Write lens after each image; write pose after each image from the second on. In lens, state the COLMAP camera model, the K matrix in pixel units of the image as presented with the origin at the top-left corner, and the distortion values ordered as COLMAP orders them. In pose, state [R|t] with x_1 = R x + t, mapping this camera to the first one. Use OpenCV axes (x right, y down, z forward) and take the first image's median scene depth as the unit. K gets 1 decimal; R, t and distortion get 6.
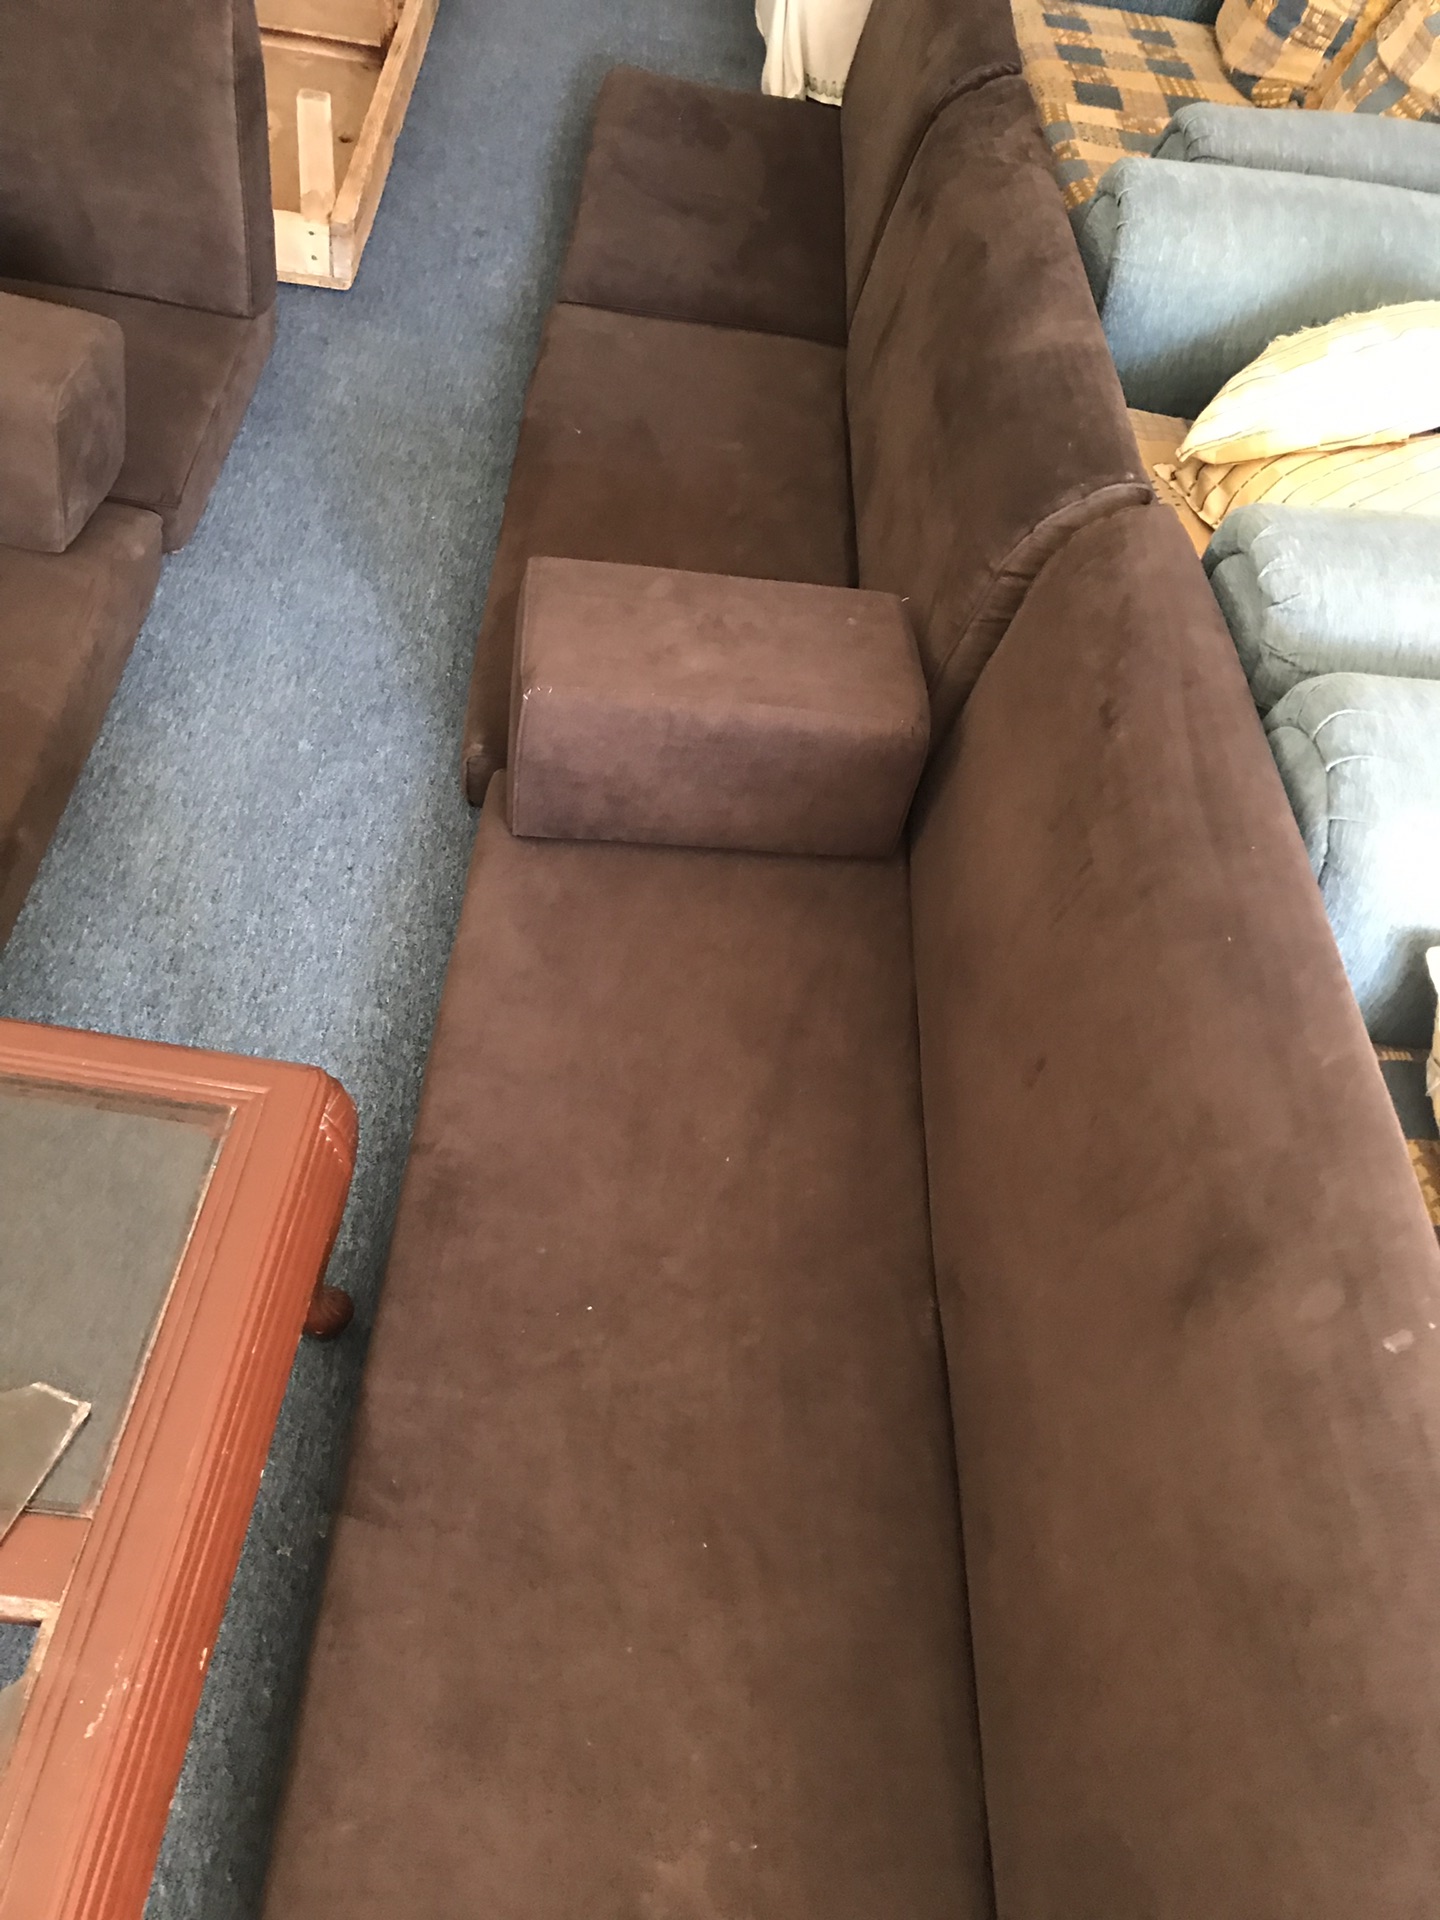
lens RADIAL K [[1570.0, 0, 720.0], [0, 1570.0, 960.0], [0, 0, 1]] dist [0.064645, -0.090618]
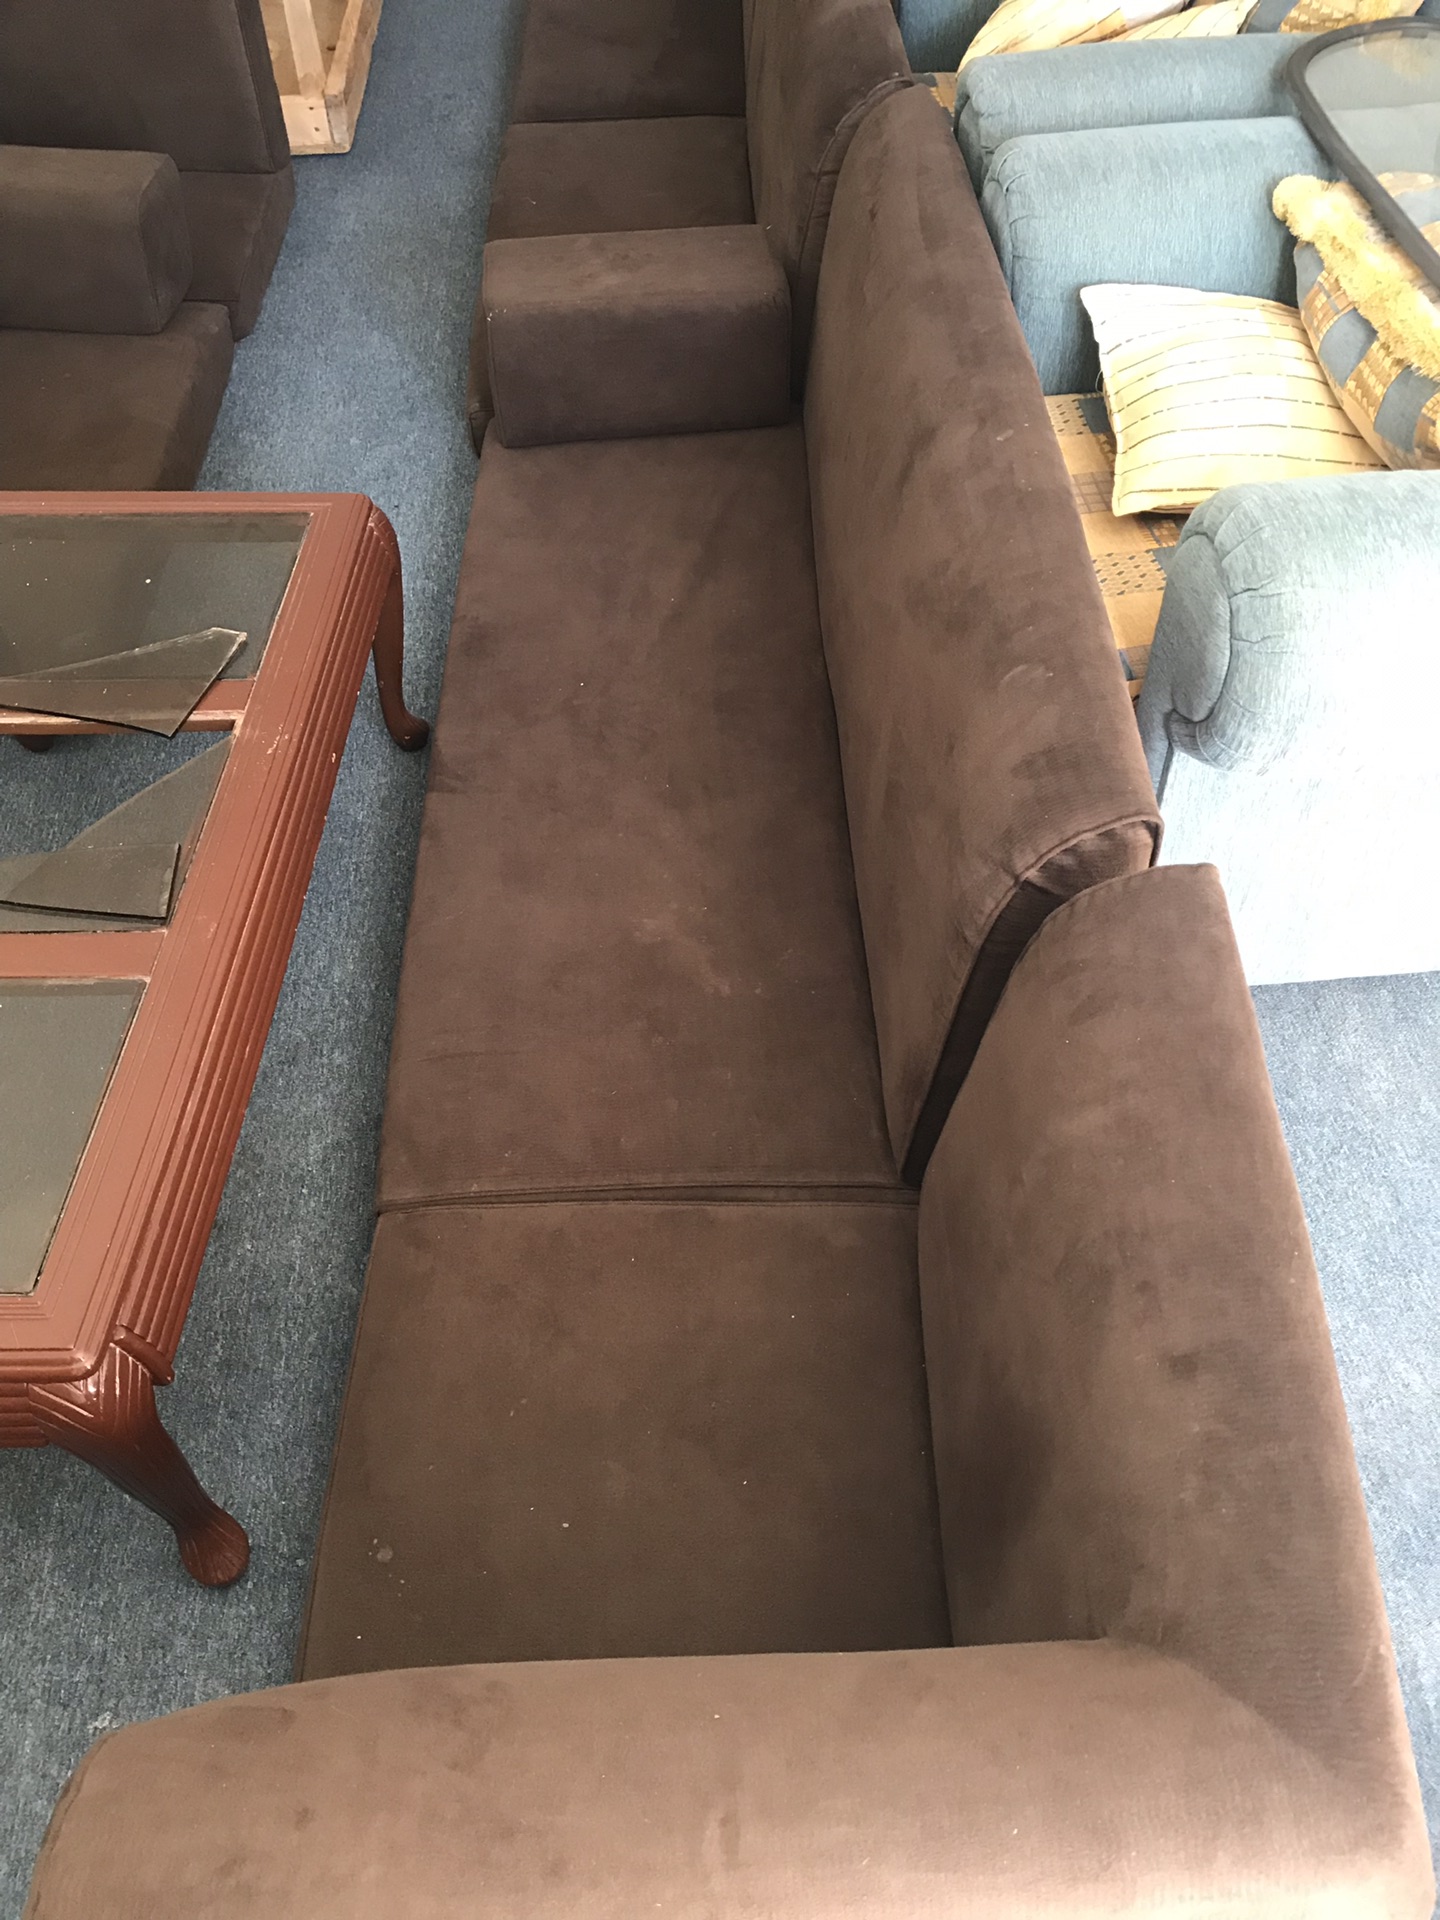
lens RADIAL K [[1574.7, 0, 741.4], [0, 1574.7, 958.5], [0, 0, 1]] dist [0.004375, 0.057190]
pose [[0.984209, -0.156726, -0.082279, 0.098558], [0.157330, 0.987546, 0.000868, 0.340972], [0.081118, -0.013799, 0.996609, -0.305461]]
